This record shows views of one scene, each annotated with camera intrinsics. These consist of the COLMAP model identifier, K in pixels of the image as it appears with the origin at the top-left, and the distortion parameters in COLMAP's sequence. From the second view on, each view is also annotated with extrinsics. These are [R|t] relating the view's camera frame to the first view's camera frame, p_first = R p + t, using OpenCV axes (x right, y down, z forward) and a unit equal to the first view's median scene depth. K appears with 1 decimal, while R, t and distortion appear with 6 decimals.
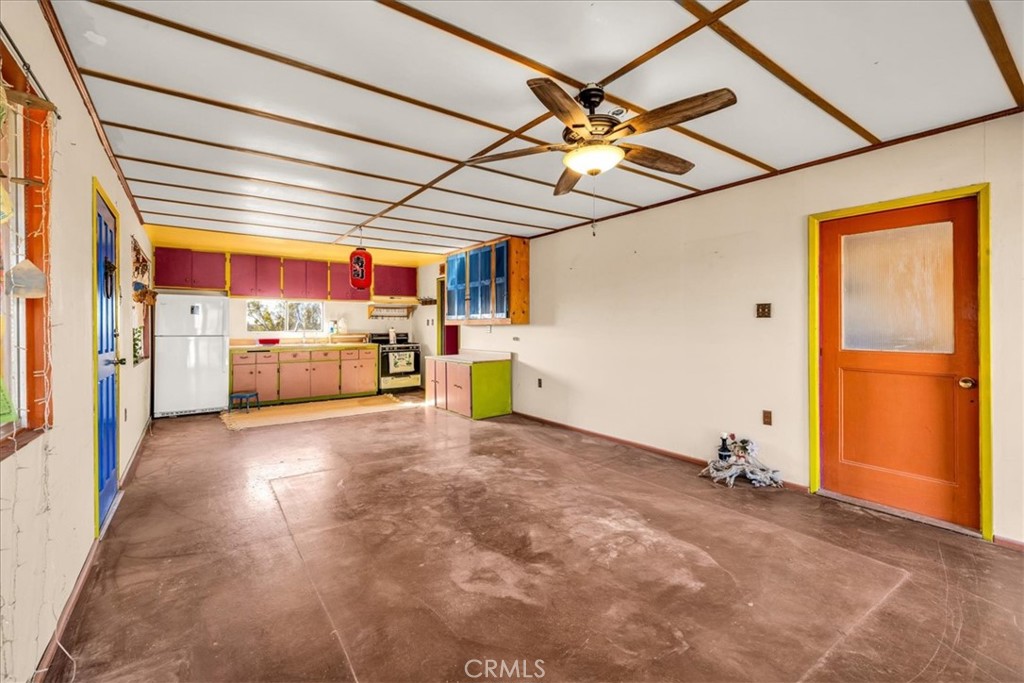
lens RADIAL K [[439.9, 0, 511.4], [0, 439.9, 323.2], [0, 0, 1]] dist [0.001538, -0.000592]
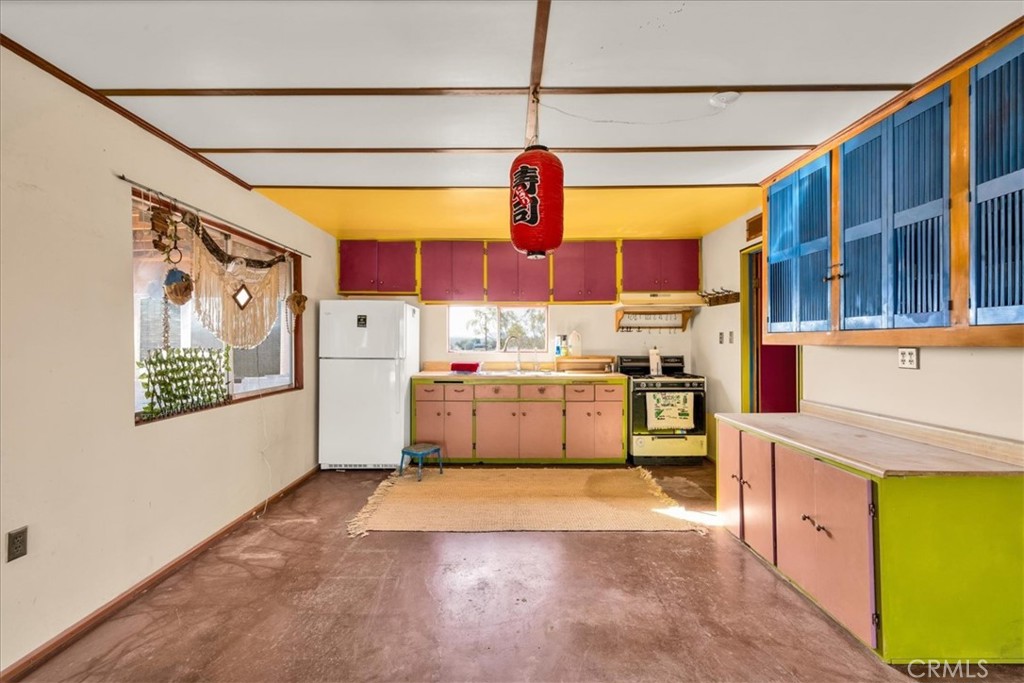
lens RADIAL K [[460.2, 0, 519.6], [0, 460.2, 338.2], [0, 0, 1]] dist [0.004667, 0.000038]
pose [[0.826301, -0.001745, -0.563227, -0.096714], [0.002983, 0.999995, 0.001278, -0.003308], [0.563221, -0.002736, 0.826302, 0.501189]]
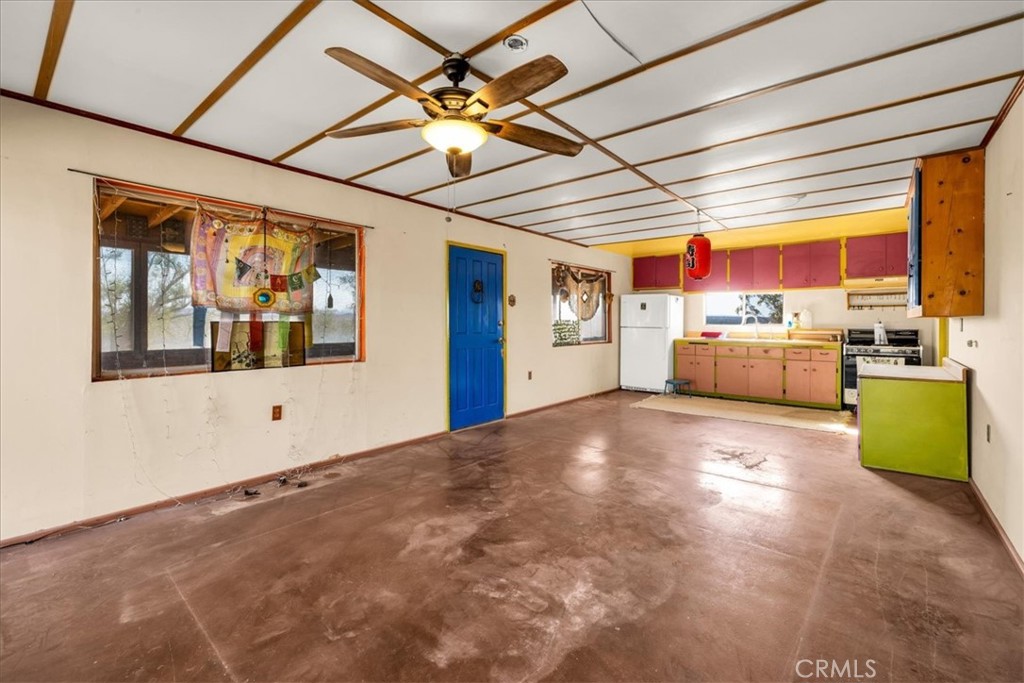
lens RADIAL K [[439.9, 0, 480.0], [0, 439.9, 322.5], [0, 0, 1]] dist [0.001538, -0.000592]
pose [[0.219017, 0.006121, -0.975702, 0.348050], [0.005804, 0.999954, 0.007577, 0.002590], [0.975704, -0.007323, 0.218971, 0.268508]]
